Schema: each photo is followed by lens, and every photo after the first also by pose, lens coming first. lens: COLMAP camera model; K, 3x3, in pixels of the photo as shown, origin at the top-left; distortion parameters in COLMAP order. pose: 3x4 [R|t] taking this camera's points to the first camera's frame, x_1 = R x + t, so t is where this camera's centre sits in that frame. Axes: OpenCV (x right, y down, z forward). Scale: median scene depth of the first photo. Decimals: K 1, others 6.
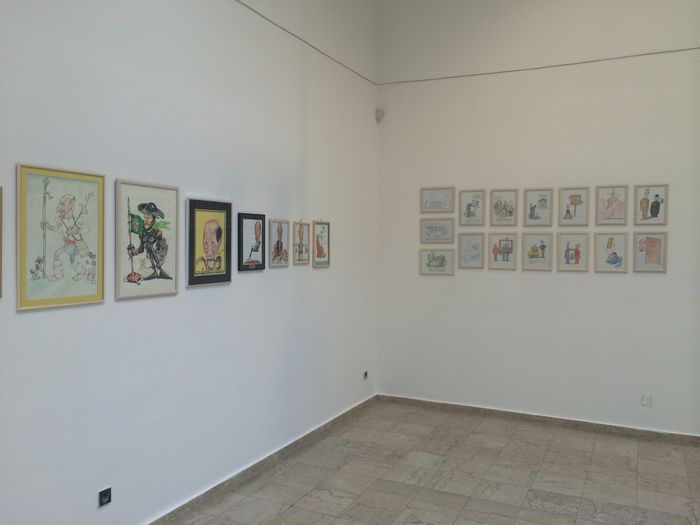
lens RADIAL K [[591.1, 0, 350.6], [0, 591.1, 261.8], [0, 0, 1]] dist [0.008108, -0.000704]
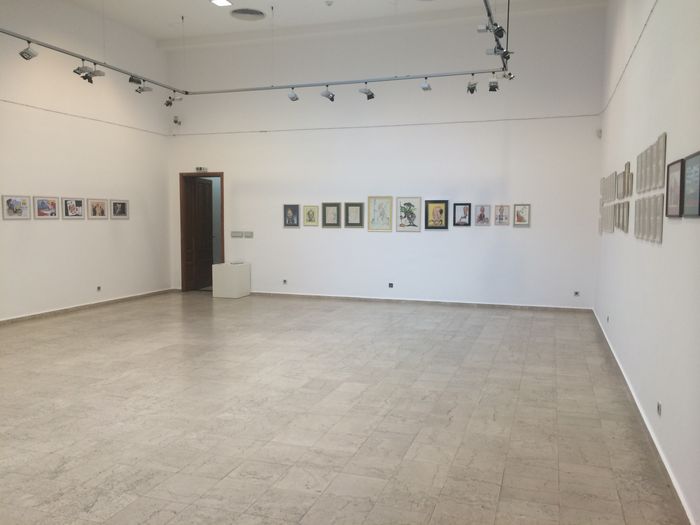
lens RADIAL K [[591.1, 0, 350.0], [0, 591.1, 261.8], [0, 0, 1]] dist [0.008108, -0.000704]
pose [[0.112948, 0.061313, -0.991707, 2.595732], [-0.036502, 0.997677, 0.057524, 0.045309], [0.992930, 0.029702, 0.114924, 0.278249]]
